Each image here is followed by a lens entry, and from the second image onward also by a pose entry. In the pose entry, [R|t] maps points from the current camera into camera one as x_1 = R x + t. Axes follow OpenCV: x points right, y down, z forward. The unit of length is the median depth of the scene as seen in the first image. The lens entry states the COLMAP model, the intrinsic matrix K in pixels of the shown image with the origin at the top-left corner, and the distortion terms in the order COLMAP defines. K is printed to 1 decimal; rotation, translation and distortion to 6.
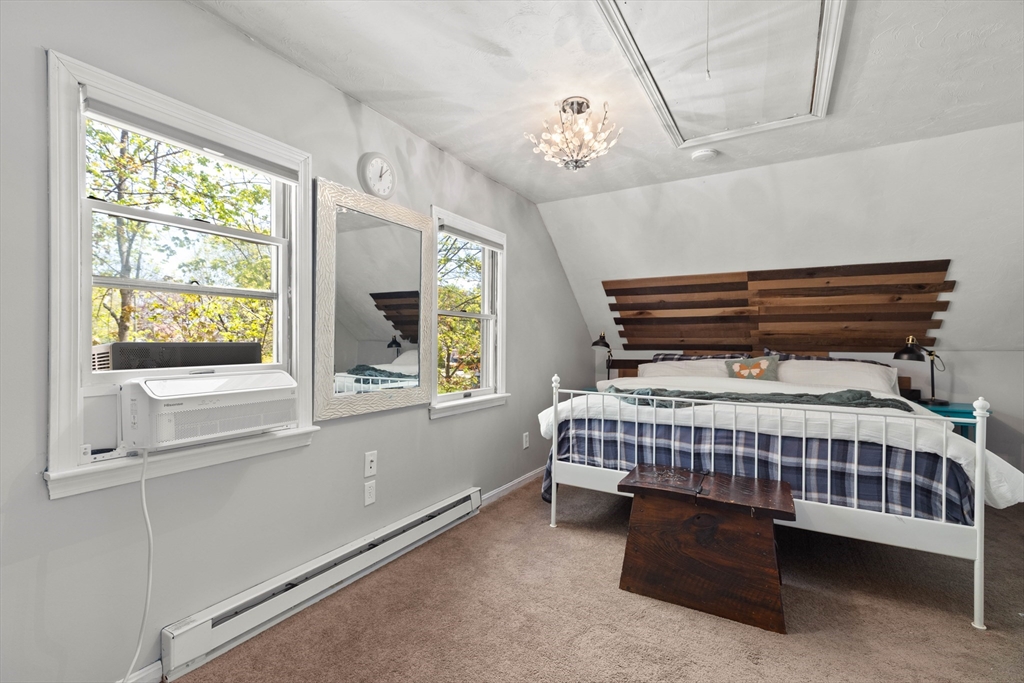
lens RADIAL K [[457.2, 0, 509.1], [0, 457.2, 339.9], [0, 0, 1]] dist [0.002419, 0.000335]
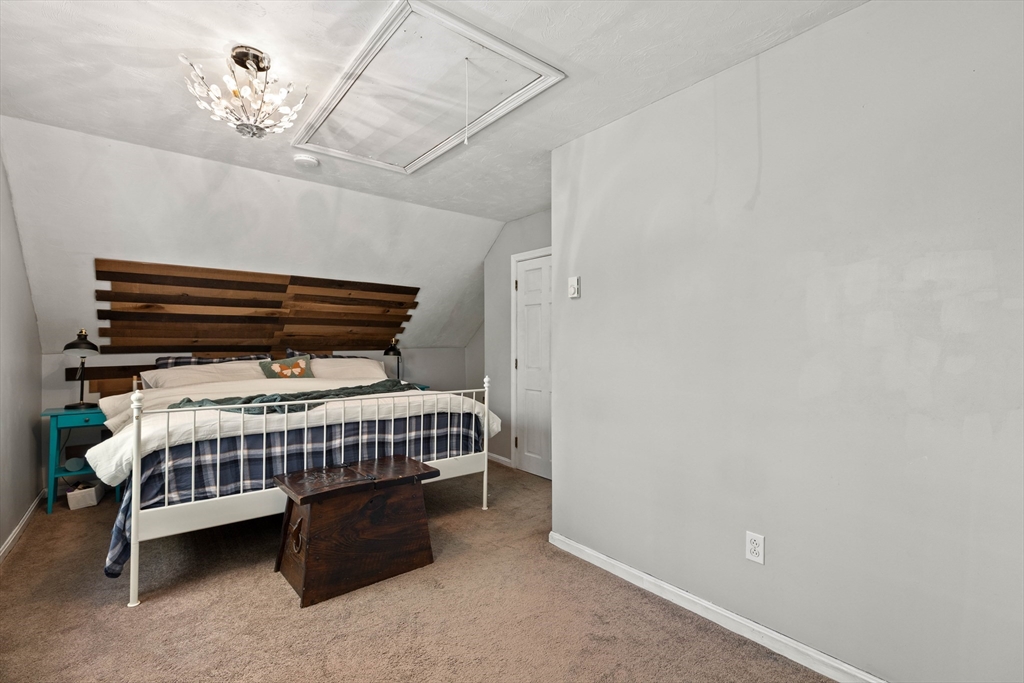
lens RADIAL K [[458.6, 0, 512.1], [0, 458.6, 344.0], [0, 0, 1]] dist [0.002813, 0.000058]
pose [[0.346931, -0.005441, 0.937875, -0.393624], [-0.005355, 0.999955, 0.007782, -0.005578], [-0.937876, -0.007722, 0.346886, 0.222565]]
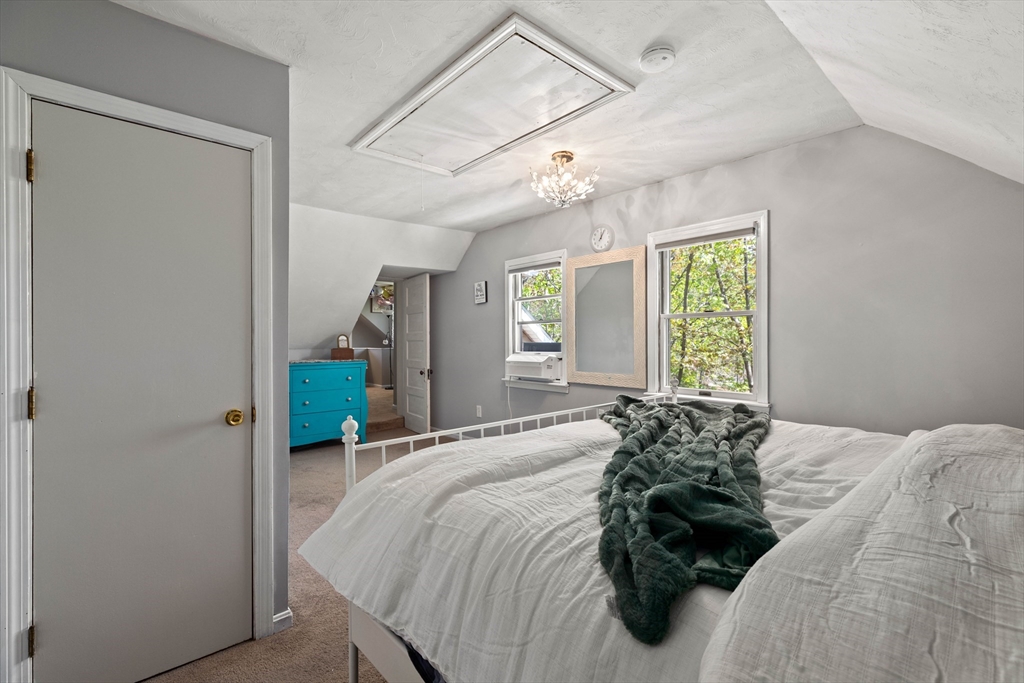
lens RADIAL K [[458.6, 0, 512.1], [0, 458.6, 344.0], [0, 0, 1]] dist [0.002813, 0.000058]
pose [[-0.301630, 0.000739, -0.953425, 1.179985], [0.004509, 0.999990, -0.000651, 0.010387], [0.953414, -0.004495, -0.301630, 1.045115]]
